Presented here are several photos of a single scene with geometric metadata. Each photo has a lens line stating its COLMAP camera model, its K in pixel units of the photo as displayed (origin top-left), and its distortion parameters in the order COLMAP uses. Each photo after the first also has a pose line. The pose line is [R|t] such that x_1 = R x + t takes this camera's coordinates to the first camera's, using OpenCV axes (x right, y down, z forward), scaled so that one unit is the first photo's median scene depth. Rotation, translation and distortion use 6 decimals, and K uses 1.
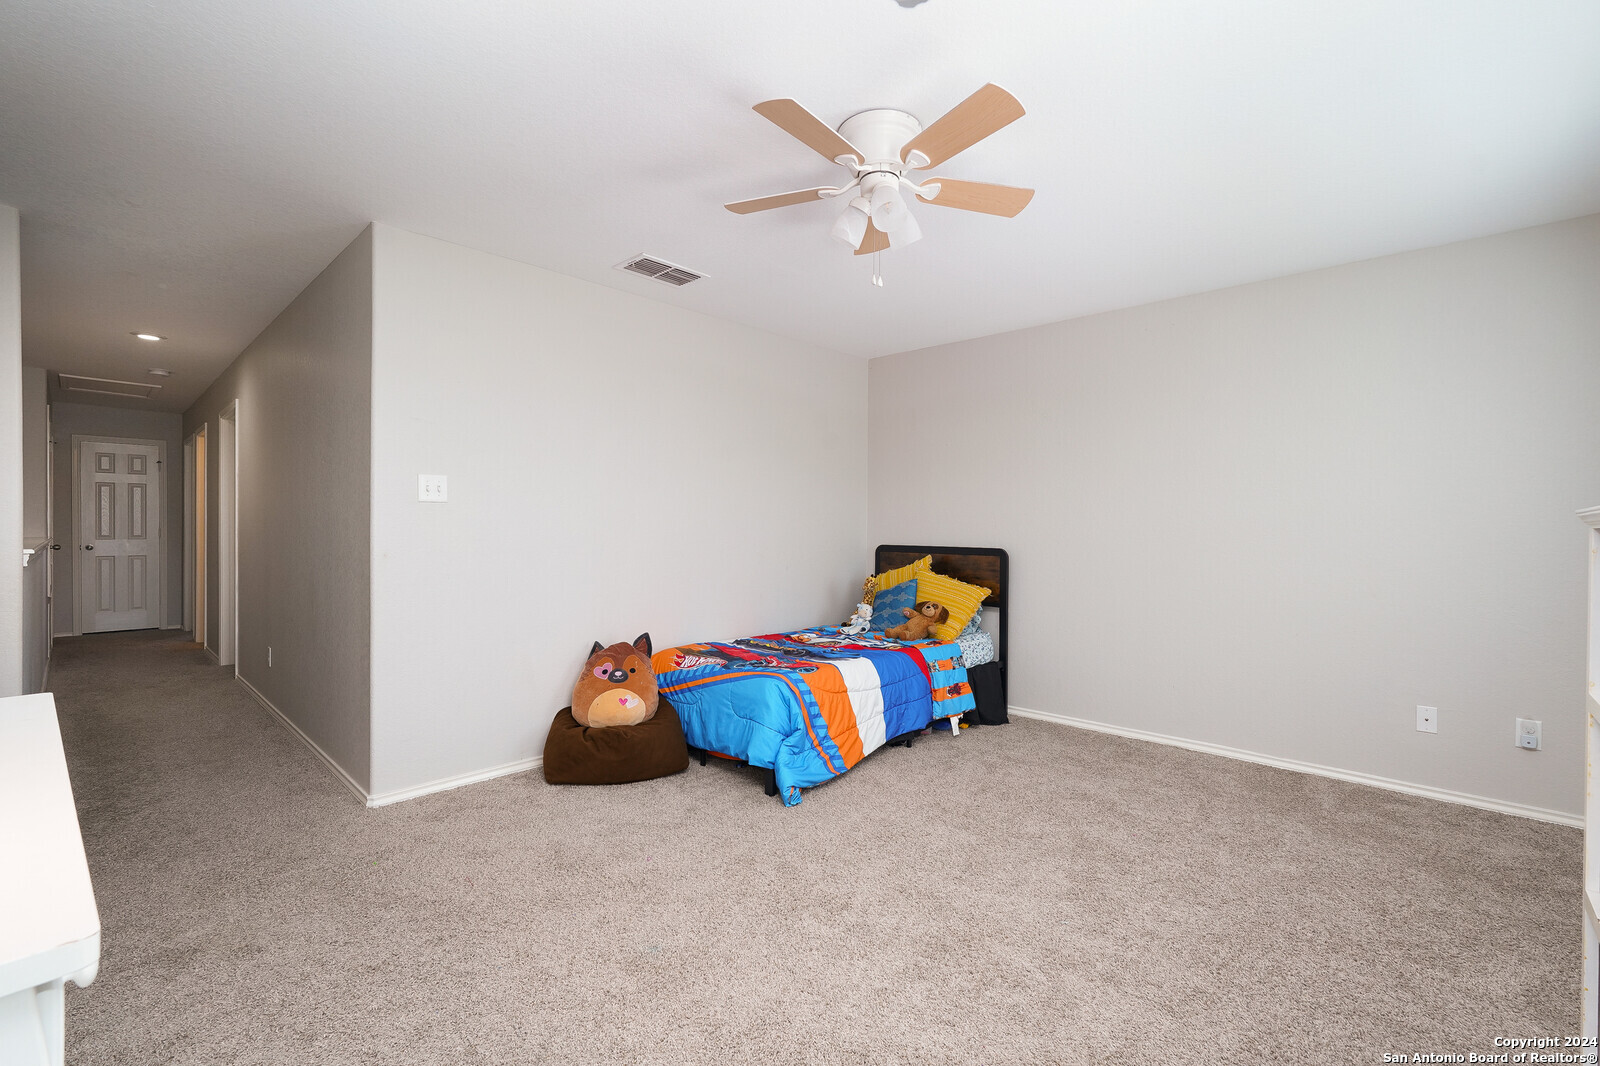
lens RADIAL K [[707.5, 0, 810.5], [0, 707.5, 530.2], [0, 0, 1]] dist [0.002509, 0.001688]
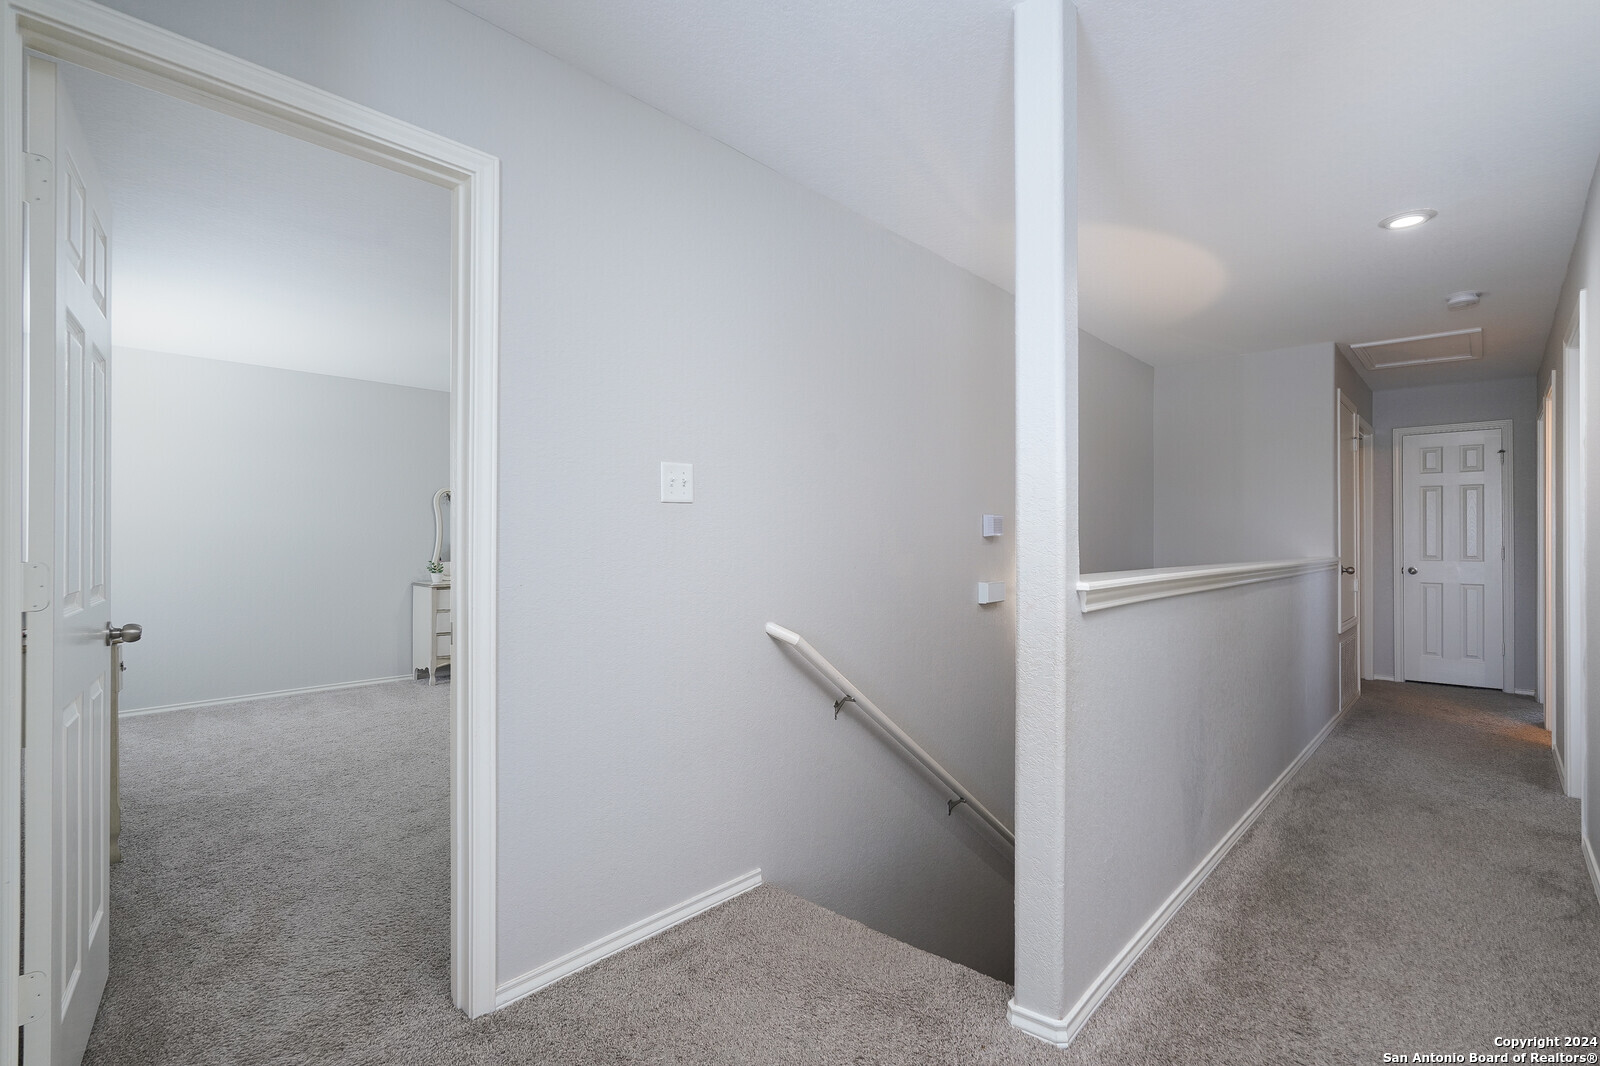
lens RADIAL K [[769.1, 0, 800.0], [0, 769.1, 535.5], [0, 0, 1]] dist [-0.001324, -0.000801]
pose [[0.033443, -0.010923, -0.999381, -0.198931], [-0.007784, 0.999907, -0.011190, 0.000850], [0.999410, 0.008154, 0.033355, 0.305278]]
